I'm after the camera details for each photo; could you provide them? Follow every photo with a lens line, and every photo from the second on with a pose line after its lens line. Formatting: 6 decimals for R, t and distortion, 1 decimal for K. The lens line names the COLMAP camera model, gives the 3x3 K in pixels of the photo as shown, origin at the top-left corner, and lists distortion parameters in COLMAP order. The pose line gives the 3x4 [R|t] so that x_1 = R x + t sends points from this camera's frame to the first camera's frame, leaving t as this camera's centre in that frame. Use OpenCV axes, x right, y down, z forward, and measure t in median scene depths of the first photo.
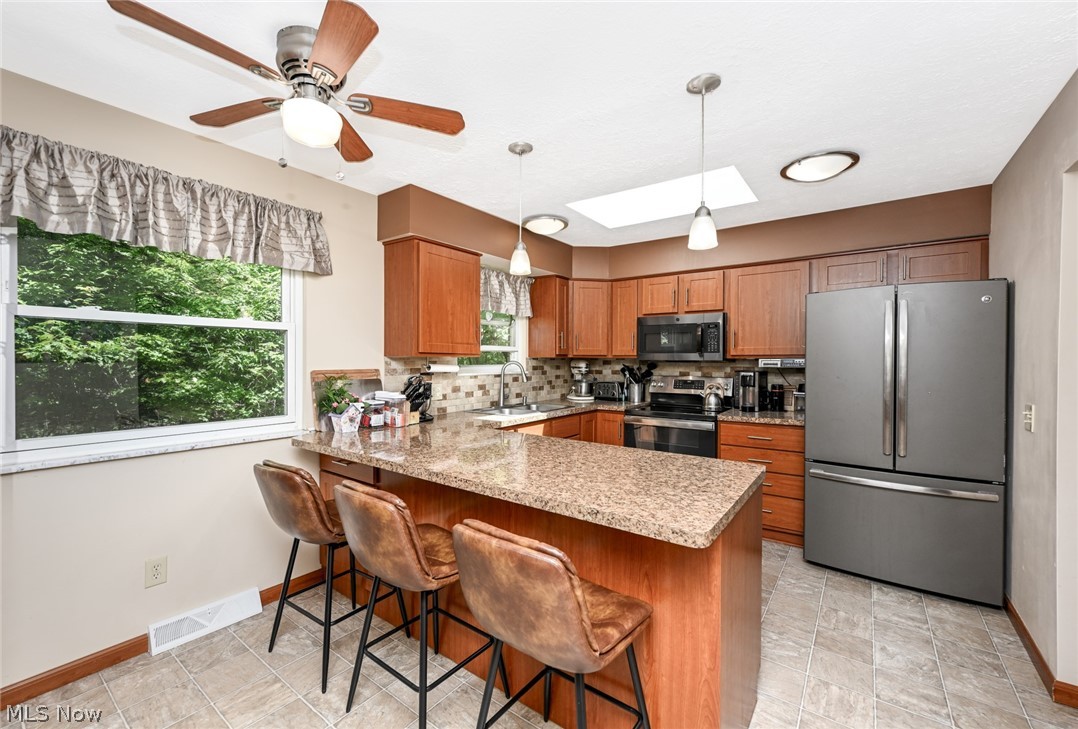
lens RADIAL K [[444.4, 0, 539.0], [0, 444.4, 364.5], [0, 0, 1]] dist [-0.001116, -0.000040]
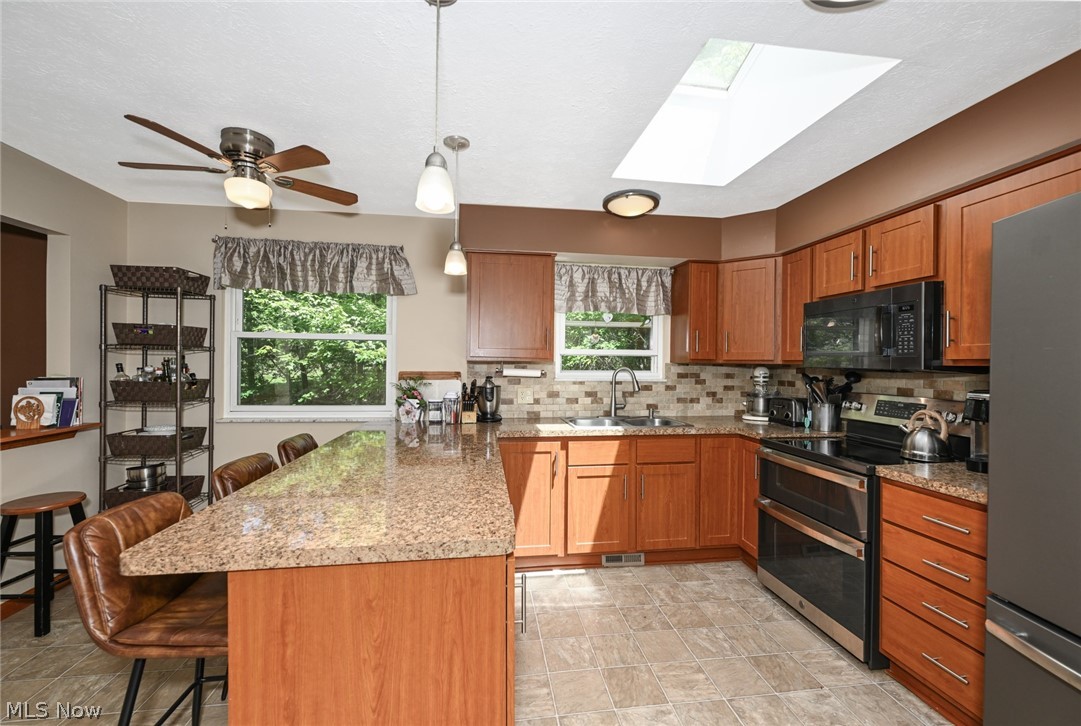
lens RADIAL K [[437.4, 0, 540.5], [0, 437.4, 363.0], [0, 0, 1]] dist [0.000198, 0.000165]
pose [[0.706339, 0.004587, -0.707859, 0.436831], [-0.017211, 0.999795, -0.010696, -0.002655], [0.707664, 0.019738, 0.706273, 0.270628]]
